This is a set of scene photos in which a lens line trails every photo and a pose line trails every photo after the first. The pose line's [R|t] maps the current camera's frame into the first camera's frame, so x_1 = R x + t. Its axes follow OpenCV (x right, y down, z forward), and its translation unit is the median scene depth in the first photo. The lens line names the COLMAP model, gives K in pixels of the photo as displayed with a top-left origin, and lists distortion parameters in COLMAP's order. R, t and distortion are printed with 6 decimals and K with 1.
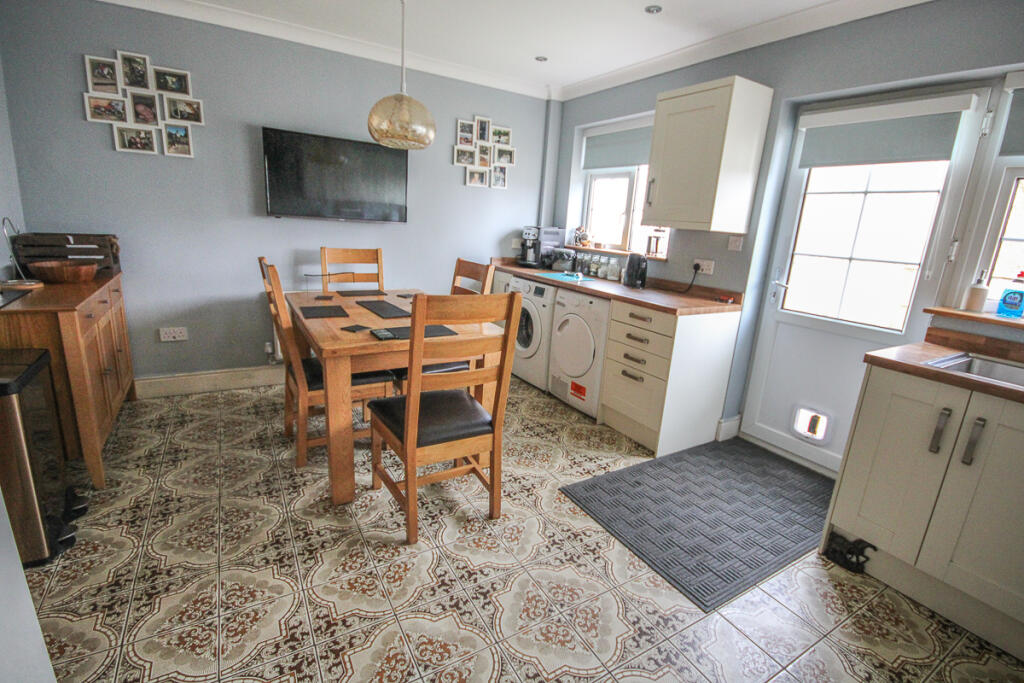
lens RADIAL K [[470.4, 0, 512.9], [0, 470.4, 339.6], [0, 0, 1]] dist [-0.014131, -0.000527]
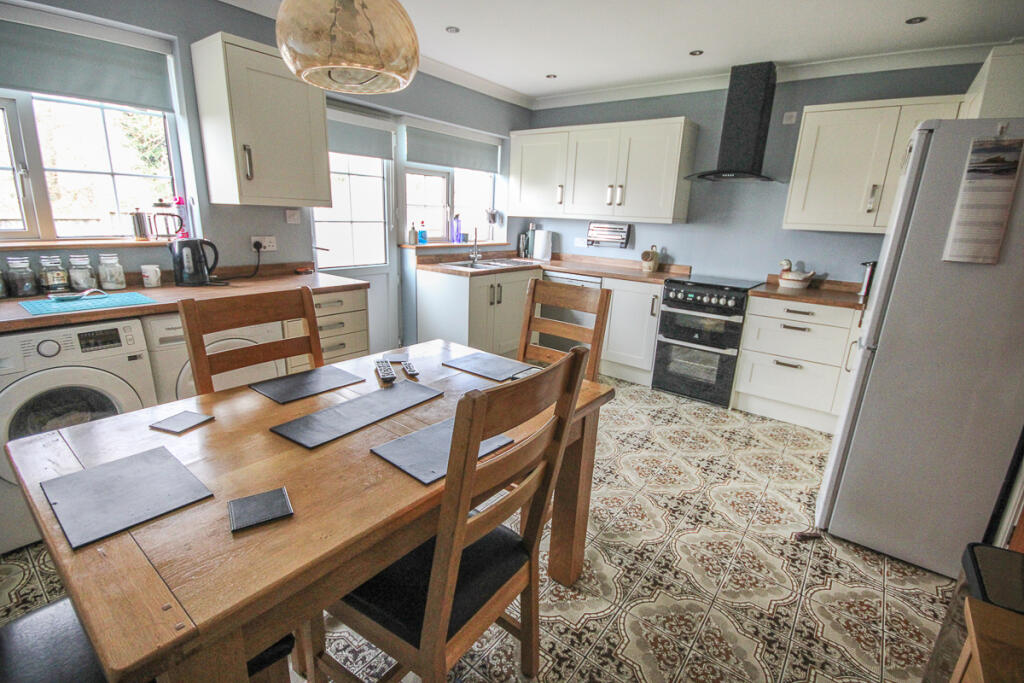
lens RADIAL K [[470.4, 0, 510.5], [0, 470.4, 336.9], [0, 0, 1]] dist [-0.014131, -0.000527]
pose [[-0.355110, -0.320154, 0.878293, -1.059293], [0.158633, 0.905264, 0.394124, -0.447885], [-0.921267, 0.279284, -0.270681, 1.363905]]
